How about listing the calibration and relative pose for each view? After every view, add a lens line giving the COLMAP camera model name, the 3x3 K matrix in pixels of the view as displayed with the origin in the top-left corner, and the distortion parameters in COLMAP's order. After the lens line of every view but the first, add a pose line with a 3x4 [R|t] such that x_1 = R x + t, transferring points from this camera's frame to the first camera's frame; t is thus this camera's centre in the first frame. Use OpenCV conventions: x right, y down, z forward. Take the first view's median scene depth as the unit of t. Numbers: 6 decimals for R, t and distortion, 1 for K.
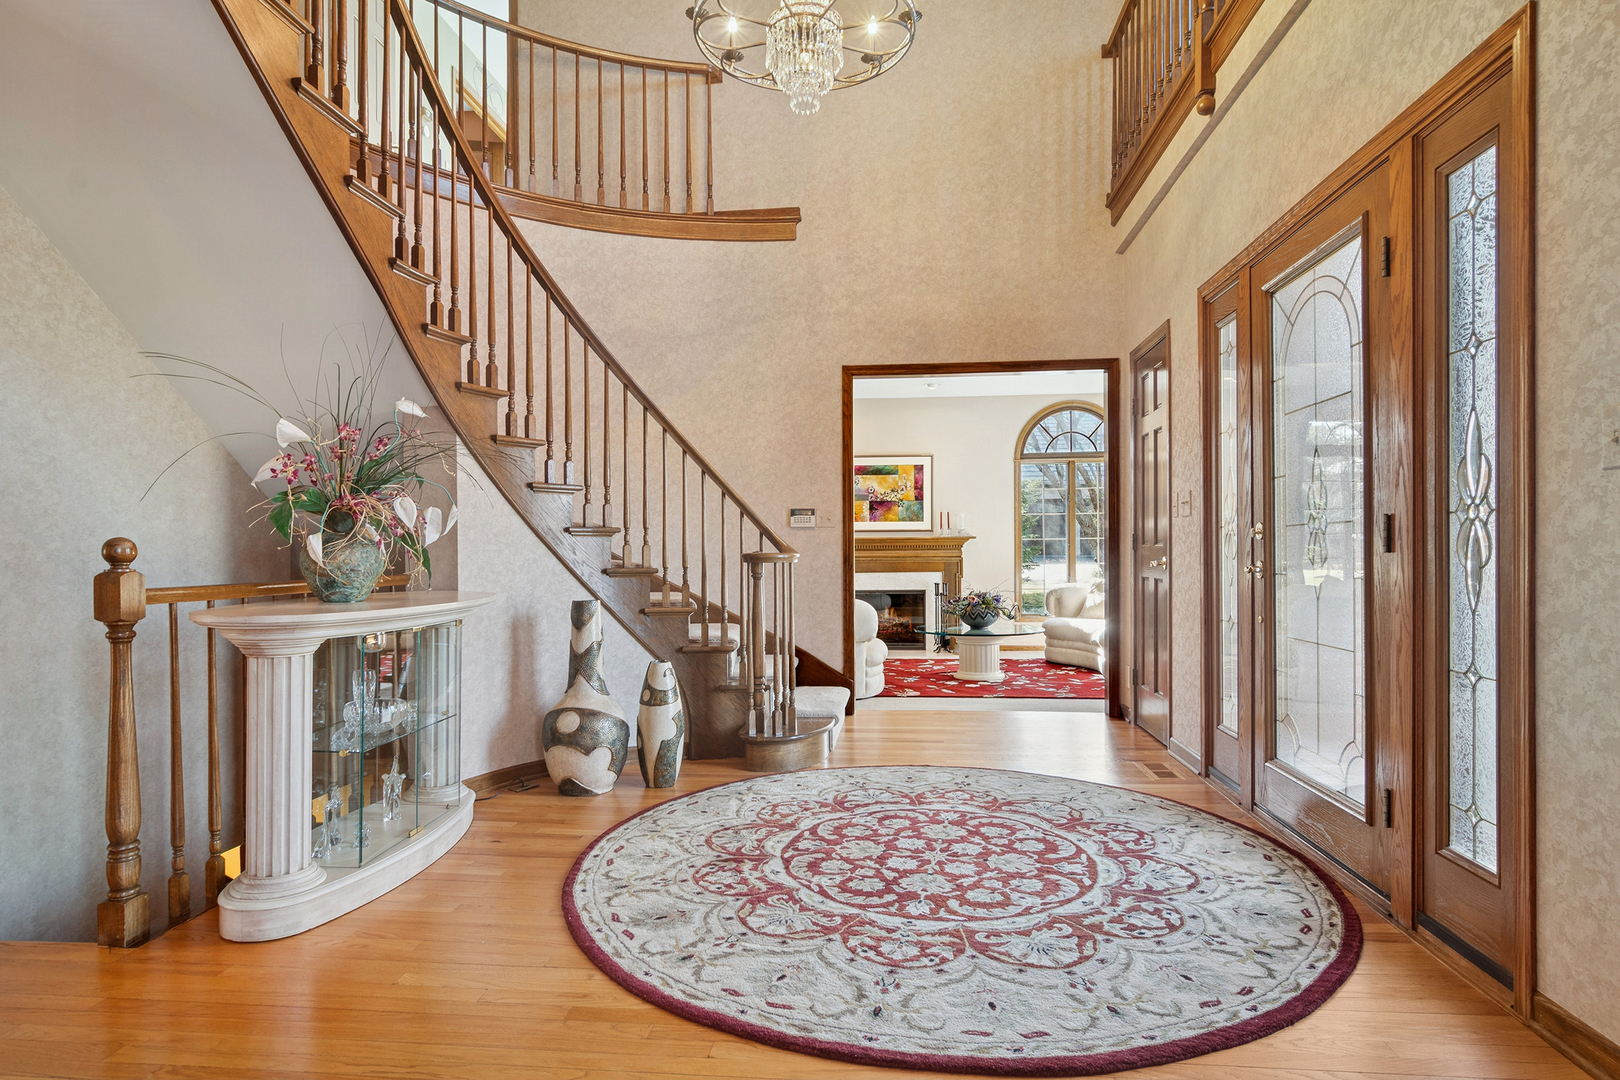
lens RADIAL K [[874.3, 0, 810.8], [0, 874.3, 546.8], [0, 0, 1]] dist [0.000354, -0.000201]
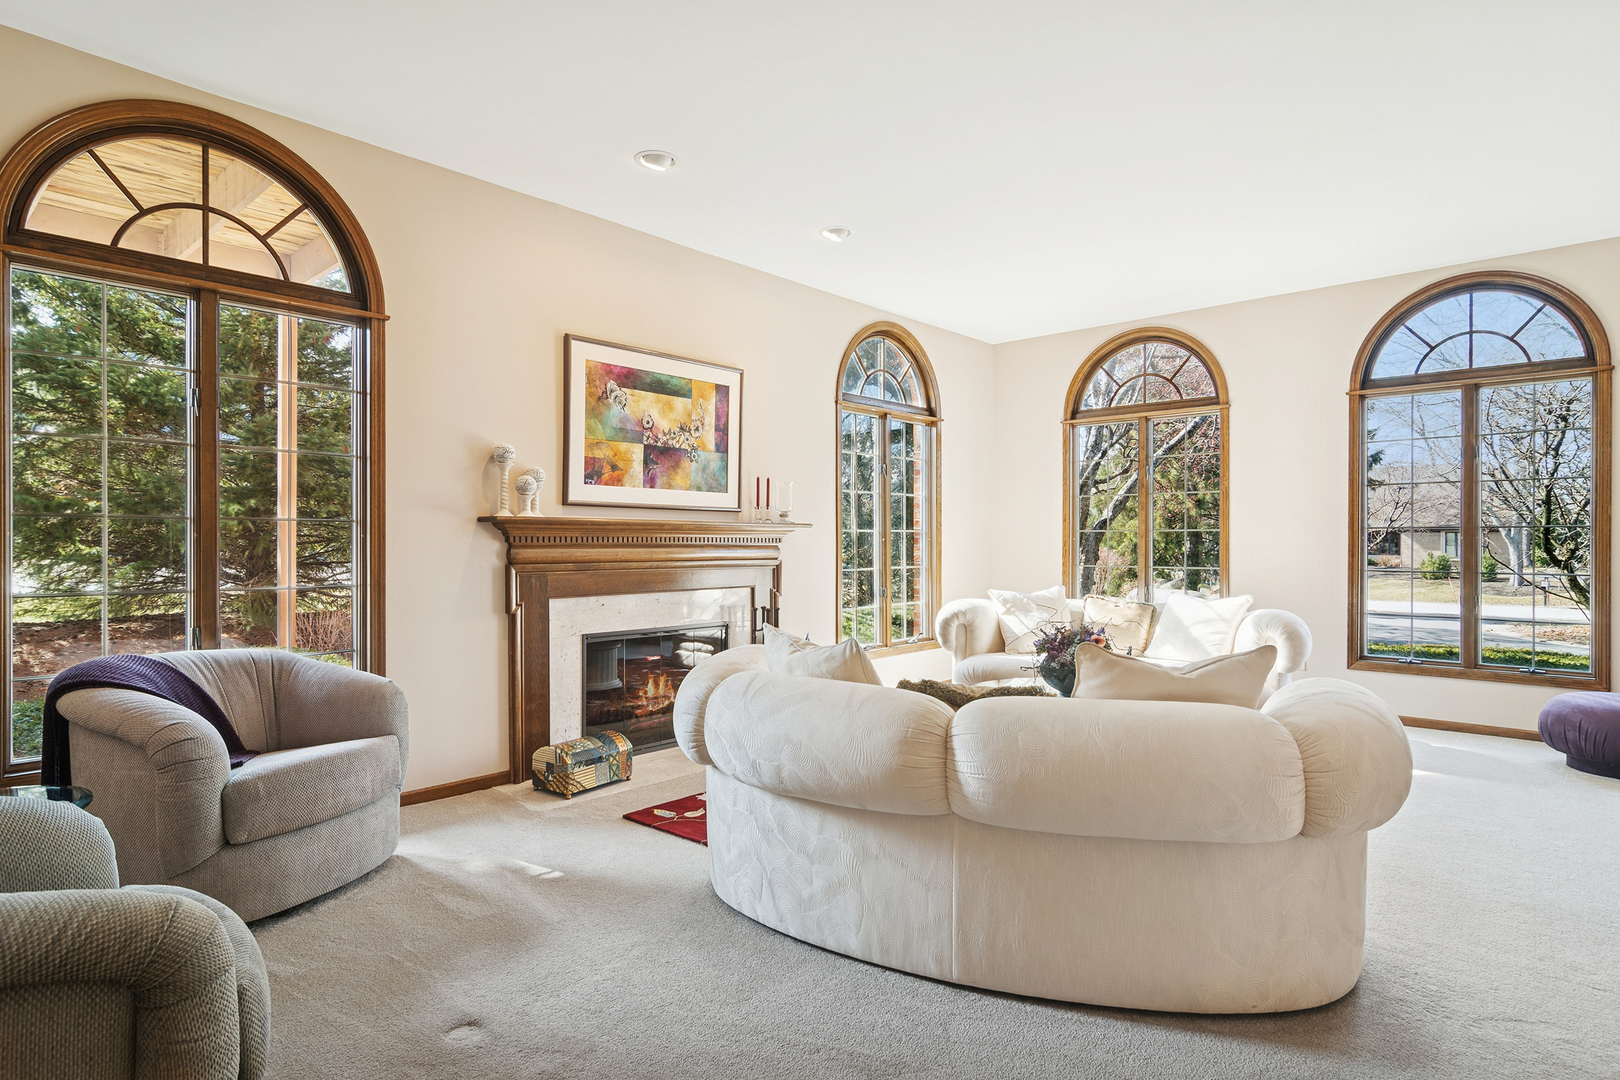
lens RADIAL K [[874.3, 0, 809.2], [0, 874.3, 538.8], [0, 0, 1]] dist [0.000354, -0.000201]
pose [[0.593756, 0.011108, 0.804569, -0.266773], [-0.011276, 0.999921, -0.005484, 0.001017], [-0.804566, -0.005816, 0.593834, 0.645108]]
